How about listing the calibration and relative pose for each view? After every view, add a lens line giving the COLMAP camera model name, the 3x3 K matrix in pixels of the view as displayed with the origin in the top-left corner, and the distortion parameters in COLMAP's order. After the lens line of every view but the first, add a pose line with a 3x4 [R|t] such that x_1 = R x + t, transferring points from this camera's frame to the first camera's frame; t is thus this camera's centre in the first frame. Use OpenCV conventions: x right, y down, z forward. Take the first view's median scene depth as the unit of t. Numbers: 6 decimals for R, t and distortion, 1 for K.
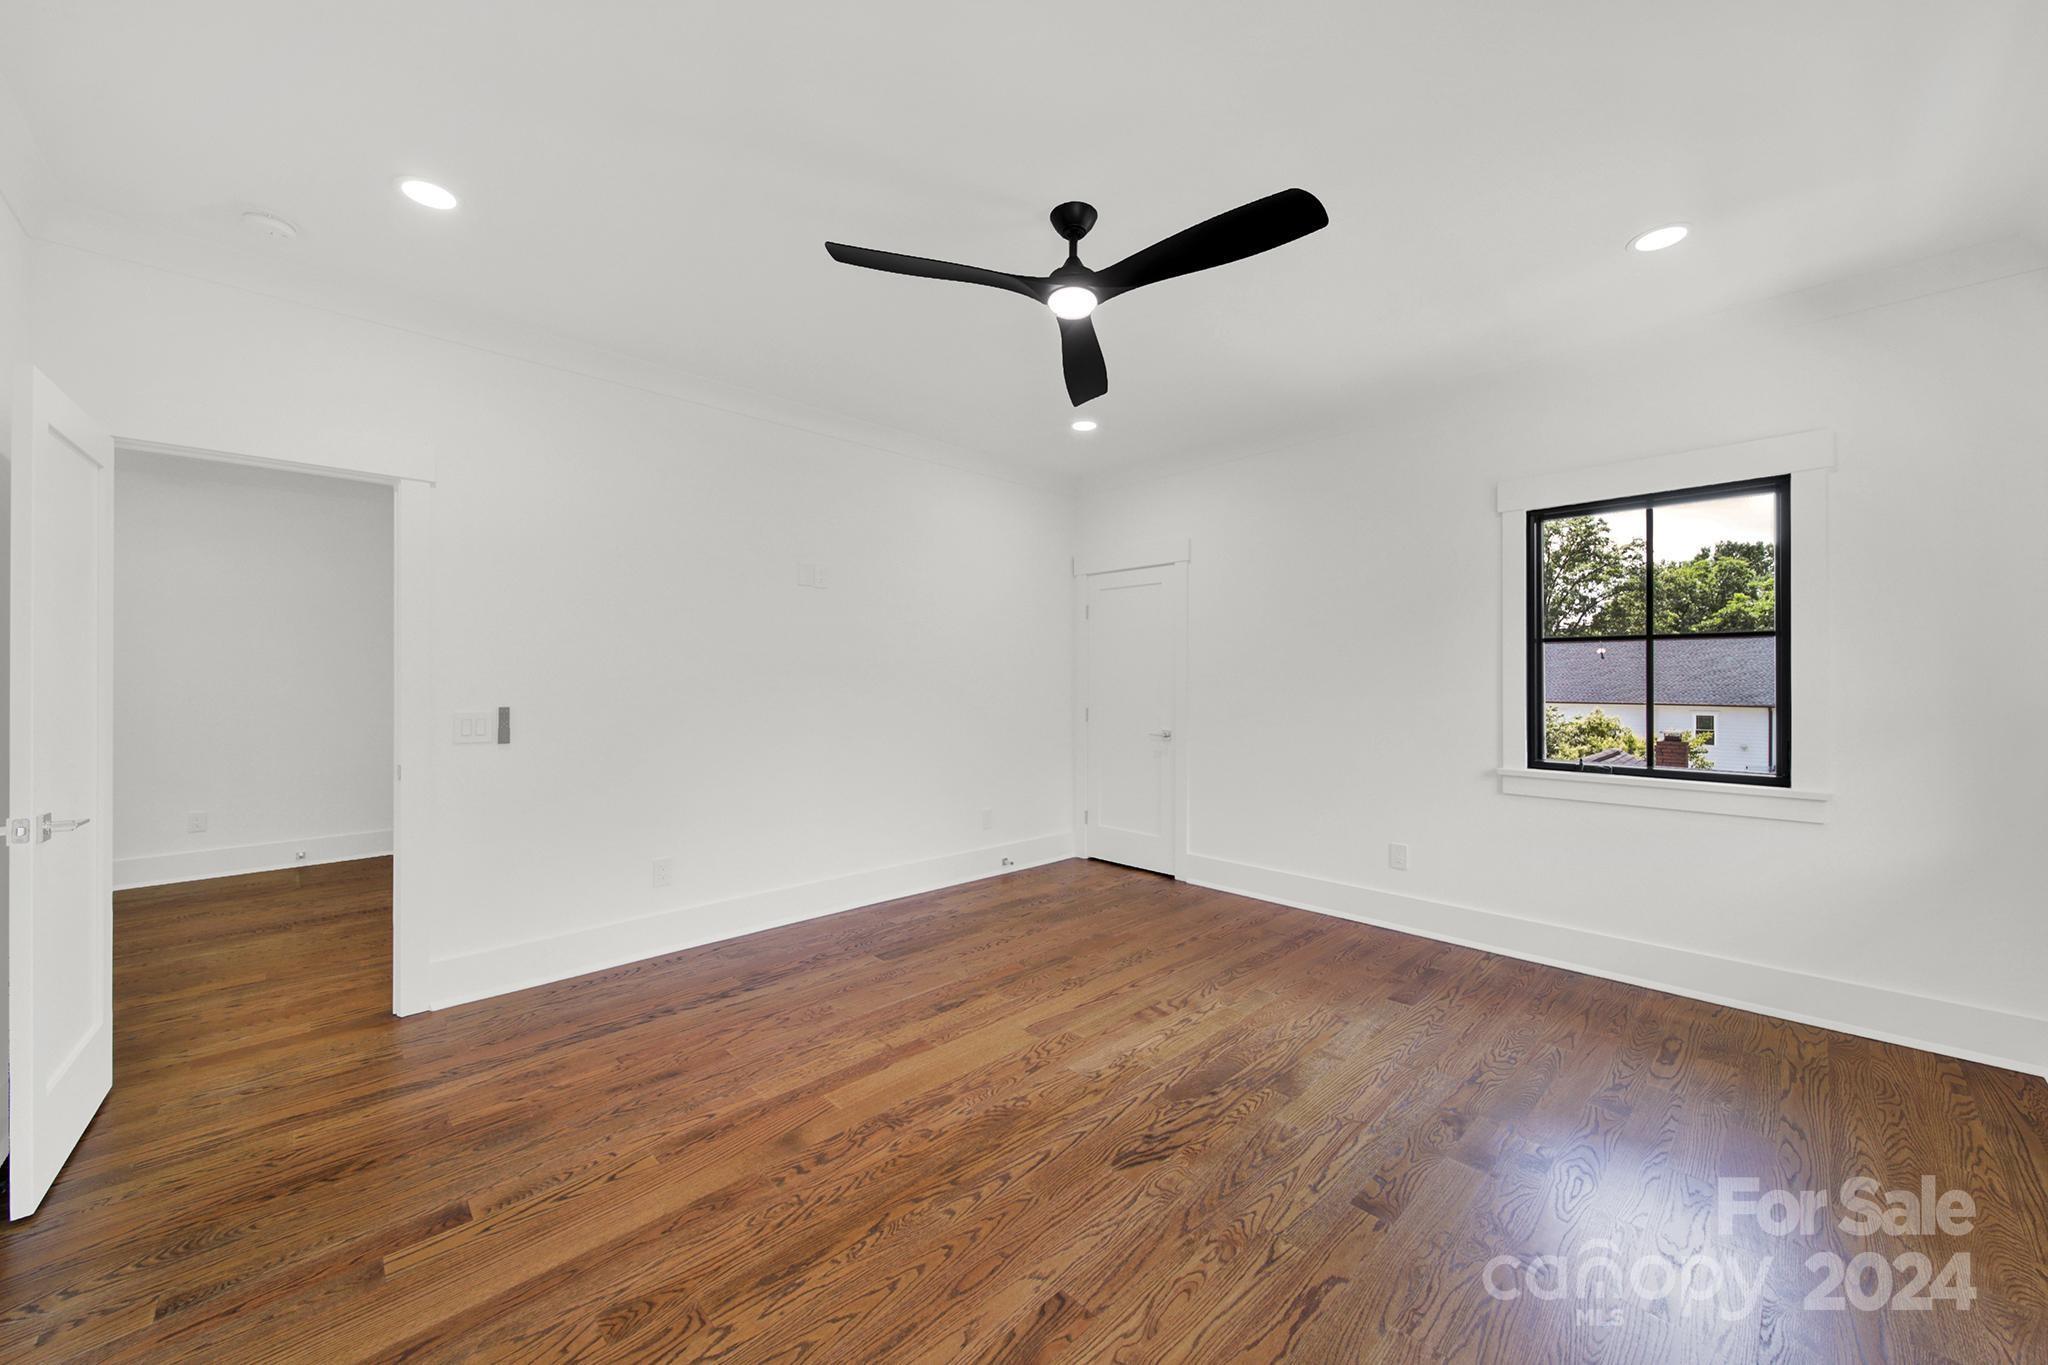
lens RADIAL K [[747.0, 0, 1029.3], [0, 747.0, 684.9], [0, 0, 1]] dist [-0.001756, -0.000083]
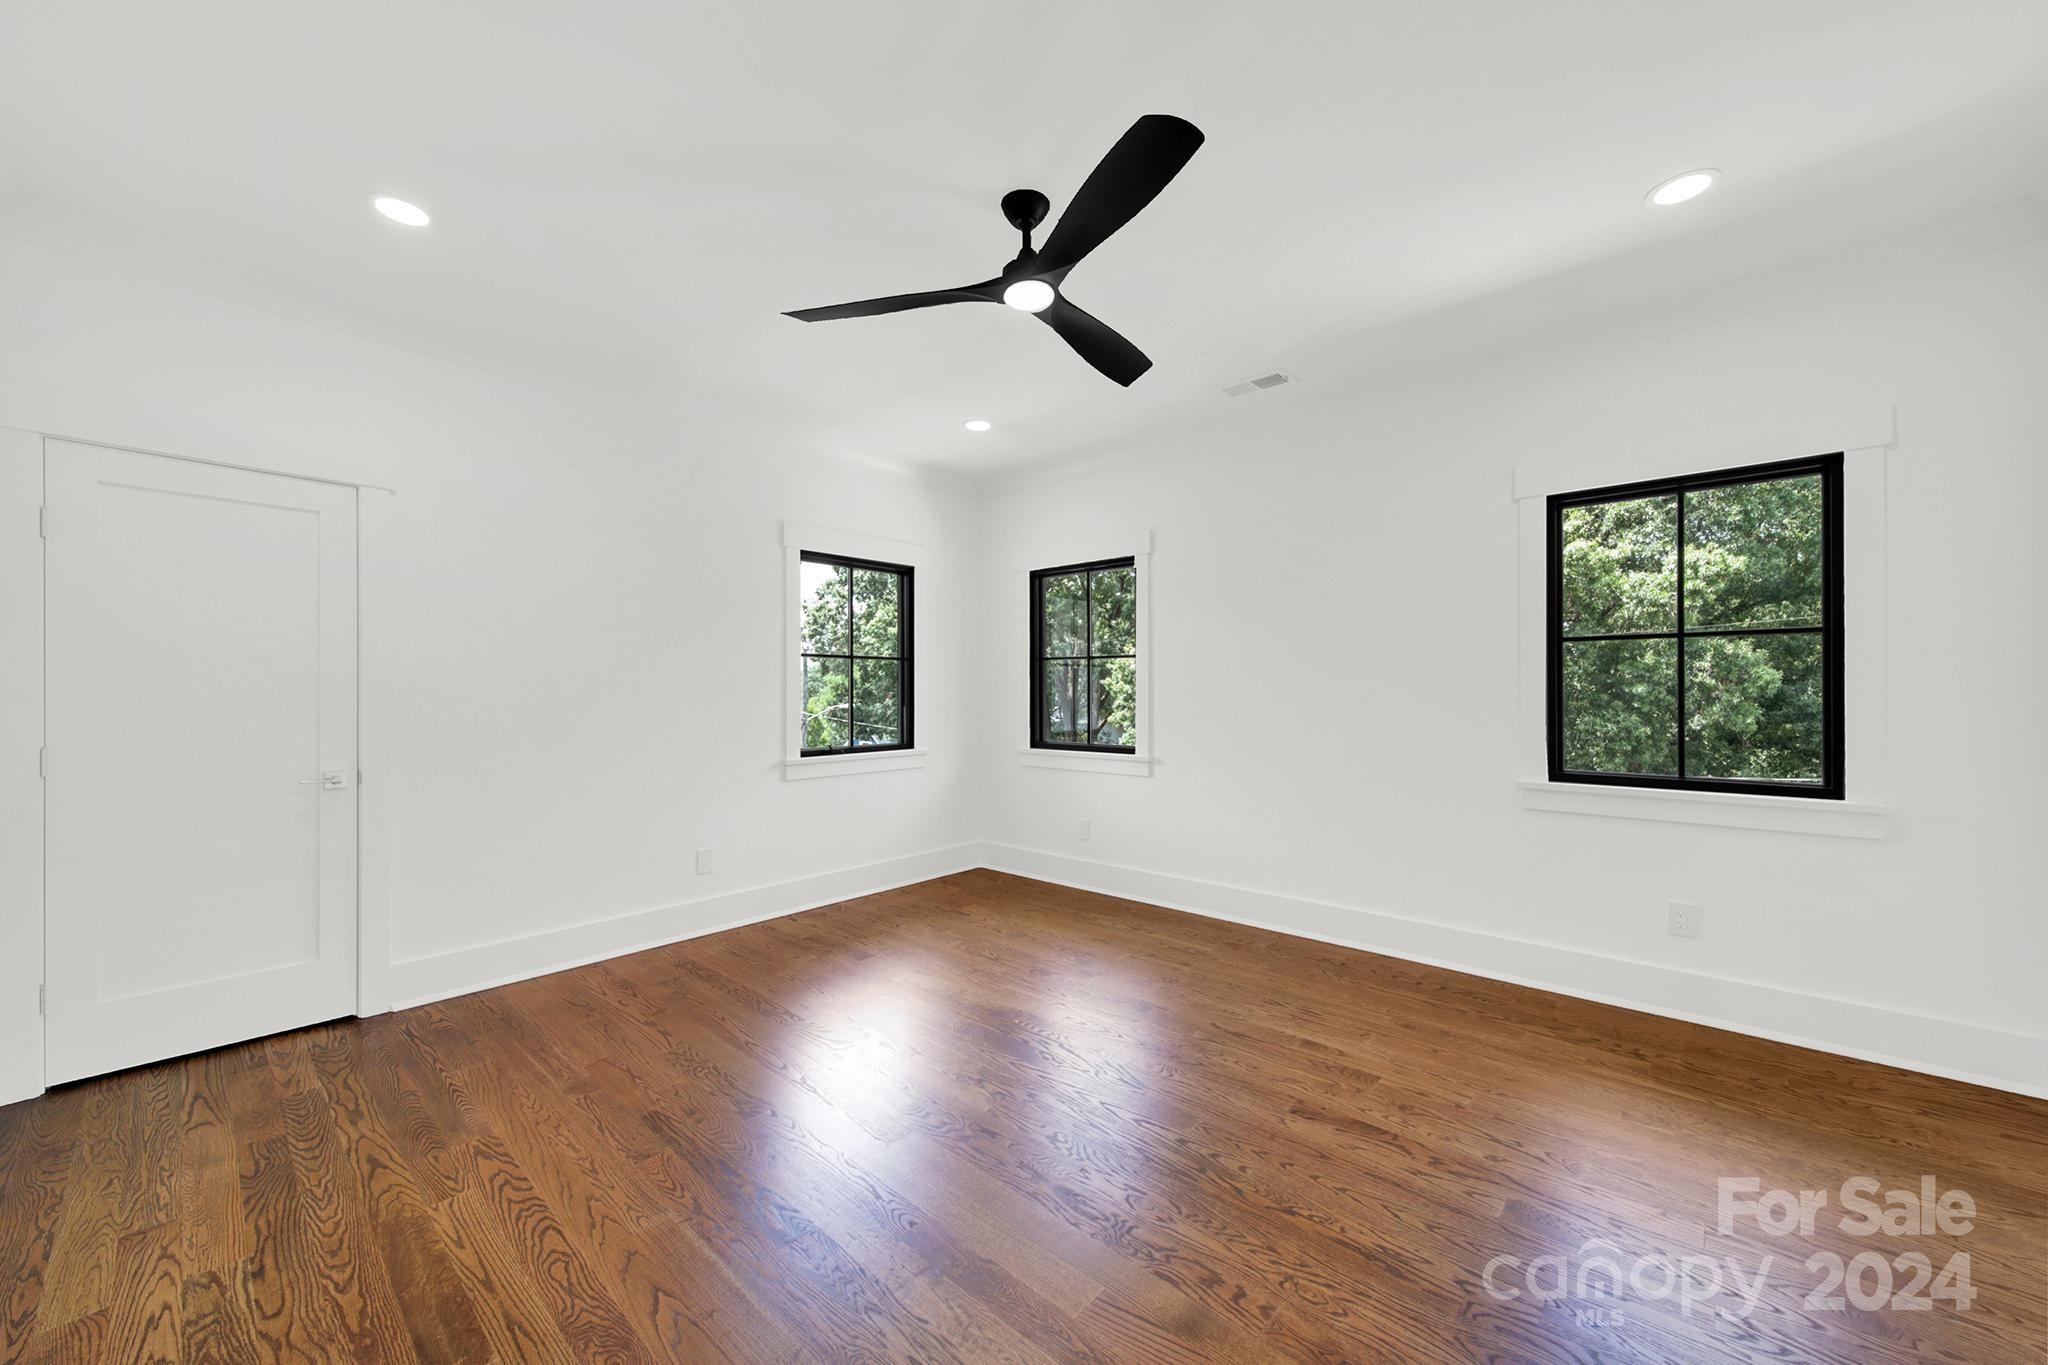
lens RADIAL K [[747.0, 0, 1029.3], [0, 747.0, 684.9], [0, 0, 1]] dist [-0.001756, -0.000083]
pose [[-0.057243, 0.003979, 0.998352, -0.741527], [0.007017, 0.999969, -0.003583, -0.001044], [-0.998336, 0.006801, -0.057269, 0.858019]]
